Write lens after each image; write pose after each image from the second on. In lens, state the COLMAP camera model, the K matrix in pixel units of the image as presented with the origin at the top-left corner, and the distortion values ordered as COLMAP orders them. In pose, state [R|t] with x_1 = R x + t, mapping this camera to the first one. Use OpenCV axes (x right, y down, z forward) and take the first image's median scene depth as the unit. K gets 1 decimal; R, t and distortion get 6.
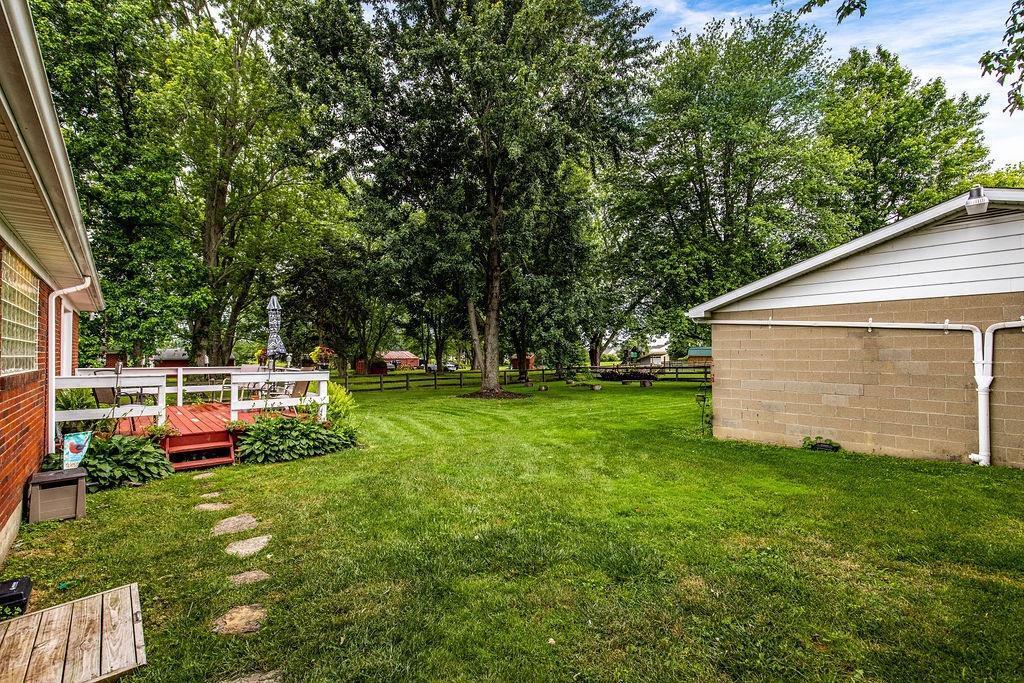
lens RADIAL K [[458.6, 0, 508.9], [0, 458.6, 344.8], [0, 0, 1]] dist [0.003163, 0.000331]
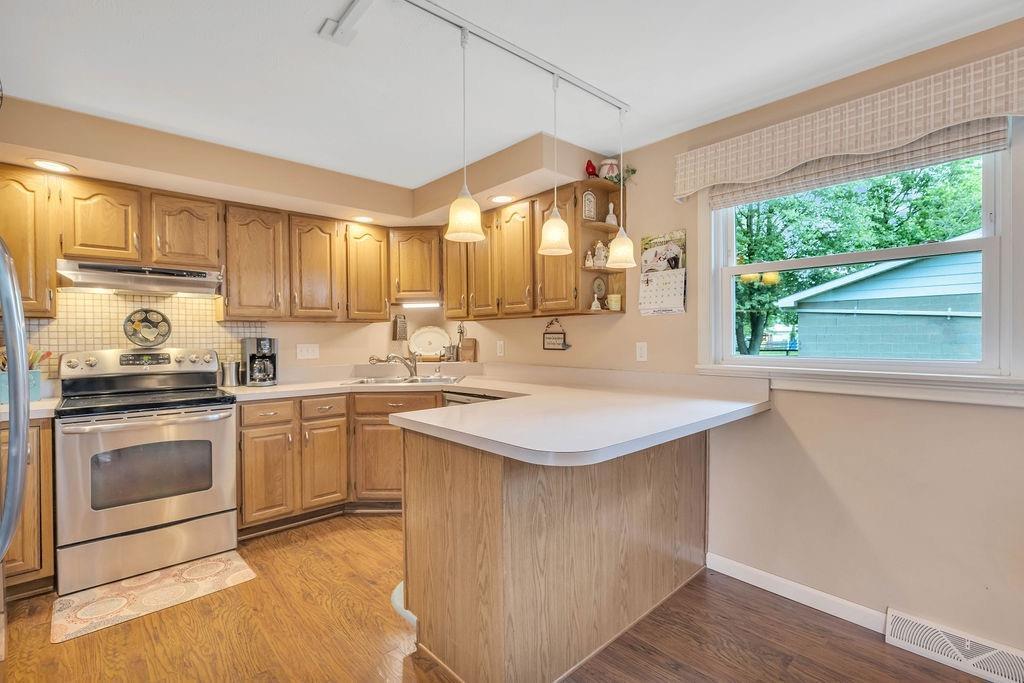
lens RADIAL K [[459.9, 0, 501.9], [0, 459.9, 342.6], [0, 0, 1]] dist [0.007001, -0.001527]
pose [[0.999889, 0.000771, 0.014896, -0.394390], [-0.001119, 0.999725, 0.023422, 0.005200], [-0.014874, -0.023436, 0.999615, -0.188478]]
